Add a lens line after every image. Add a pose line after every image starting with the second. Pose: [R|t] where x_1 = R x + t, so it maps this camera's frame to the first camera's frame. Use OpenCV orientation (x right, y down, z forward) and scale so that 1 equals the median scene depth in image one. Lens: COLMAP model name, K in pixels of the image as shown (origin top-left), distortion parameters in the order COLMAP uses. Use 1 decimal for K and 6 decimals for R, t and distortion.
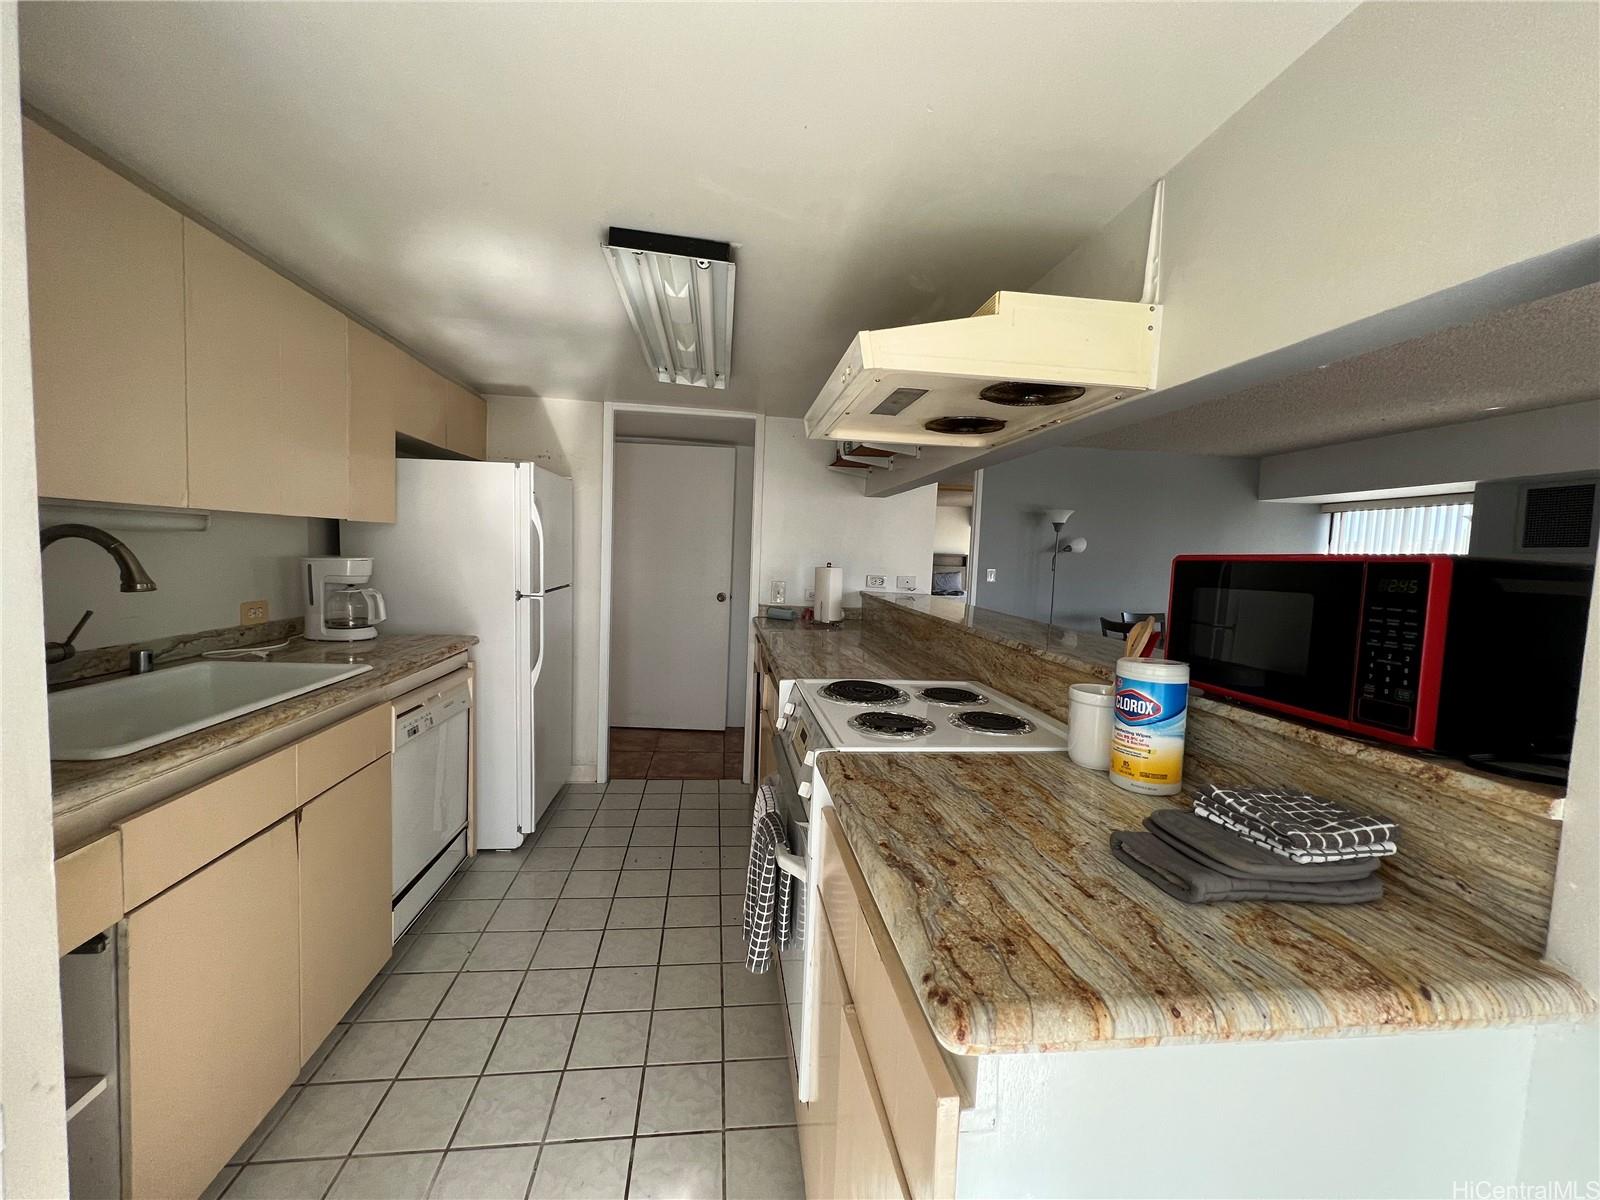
lens RADIAL K [[645.3, 0, 800.0], [0, 645.3, 600.0], [0, 0, 1]] dist [-0.002850, -0.000035]
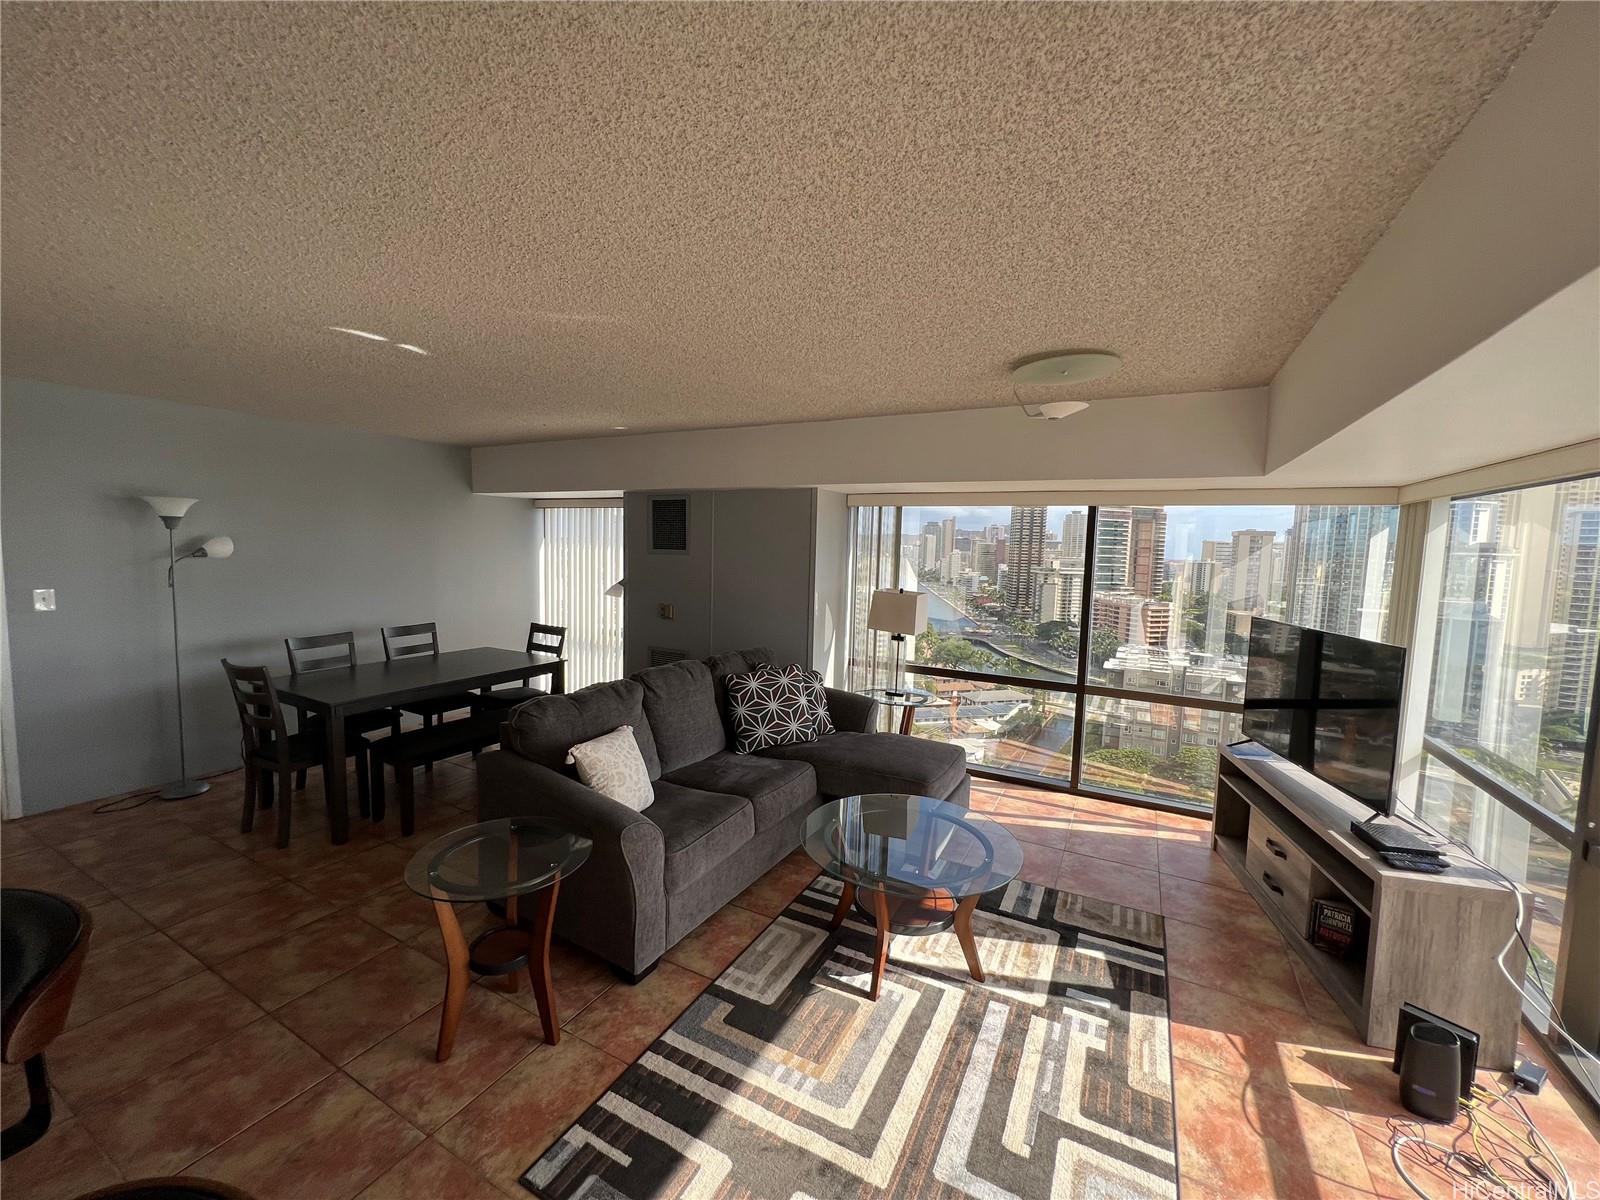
lens RADIAL K [[645.3, 0, 800.0], [0, 645.3, 600.0], [0, 0, 1]] dist [-0.002850, -0.000035]
pose [[0.571052, -0.092706, 0.815663, 0.216981], [0.055780, 0.995688, 0.074116, -0.044827], [-0.819017, 0.003173, 0.573761, 0.066898]]
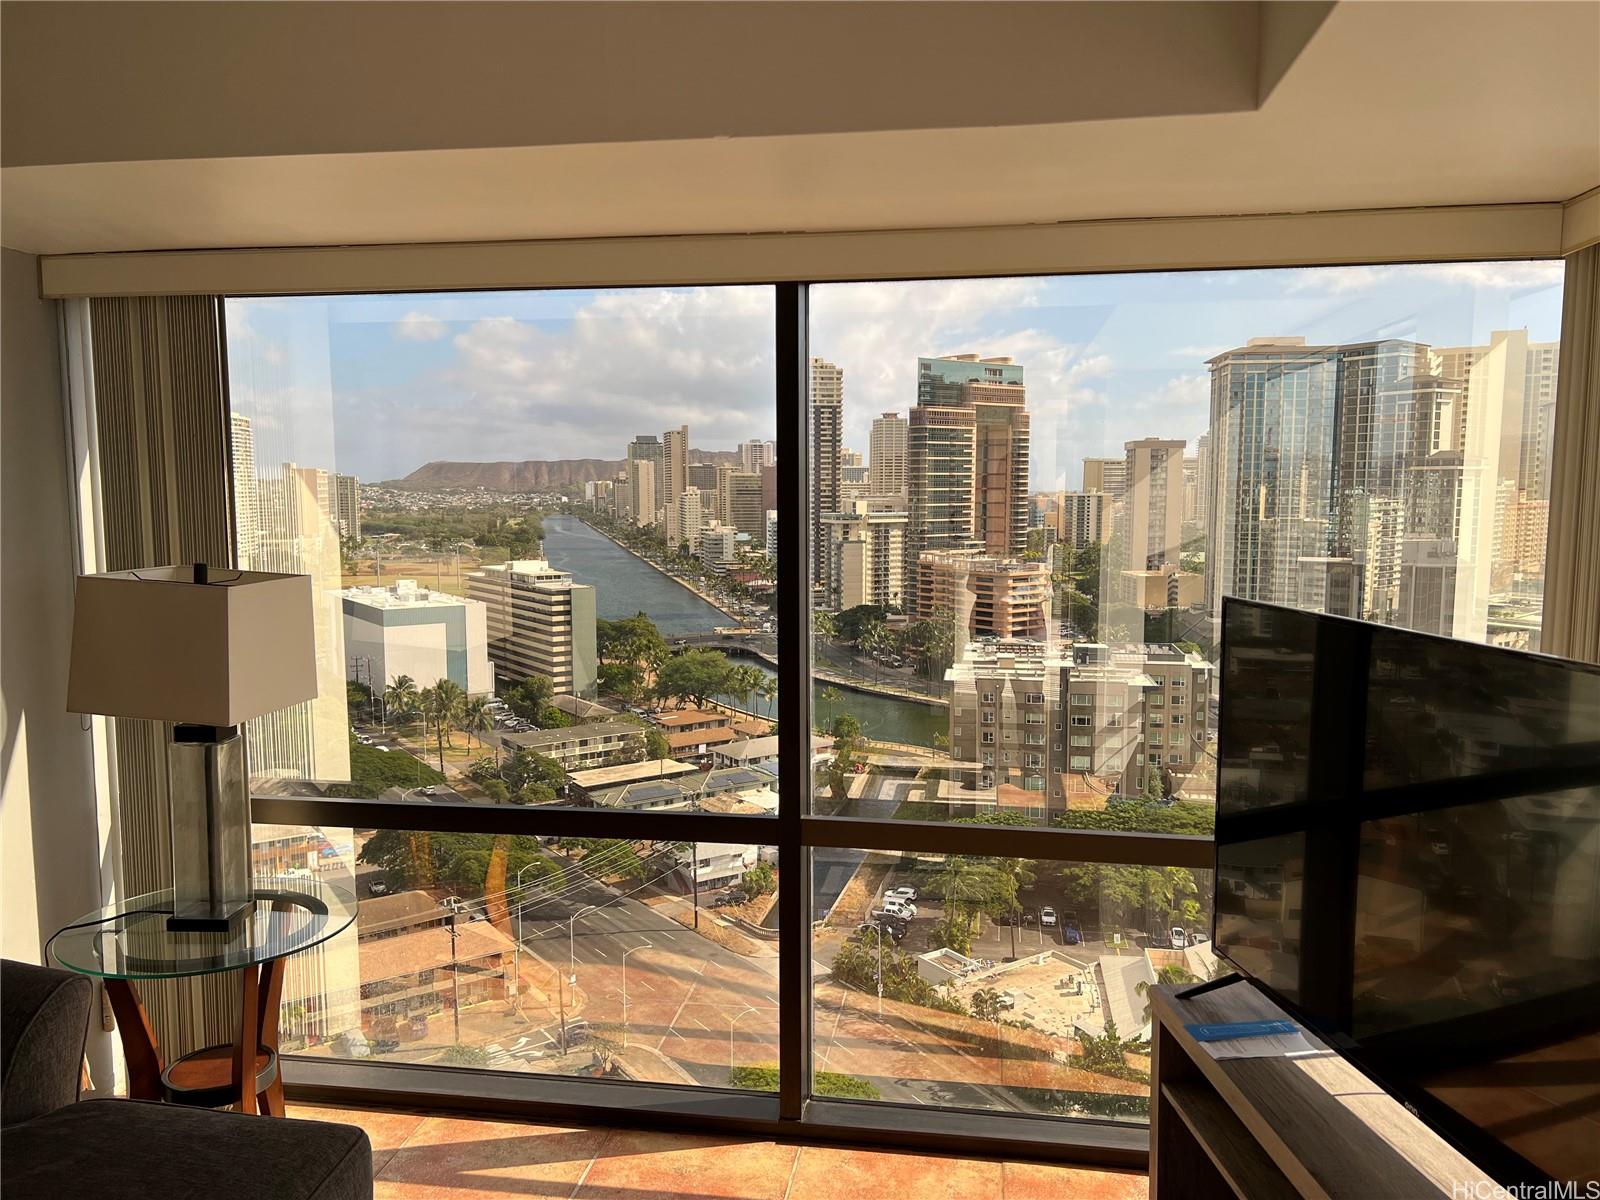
lens RADIAL K [[1198.3, 0, 800.0], [0, 1198.3, 600.0], [0, 0, 1]] dist [0.003212, -0.000122]
pose [[0.277278, -0.130071, 0.951944, 0.558847], [0.085114, 0.990224, 0.110510, -0.010544], [-0.957012, 0.050382, 0.285638, 0.087372]]
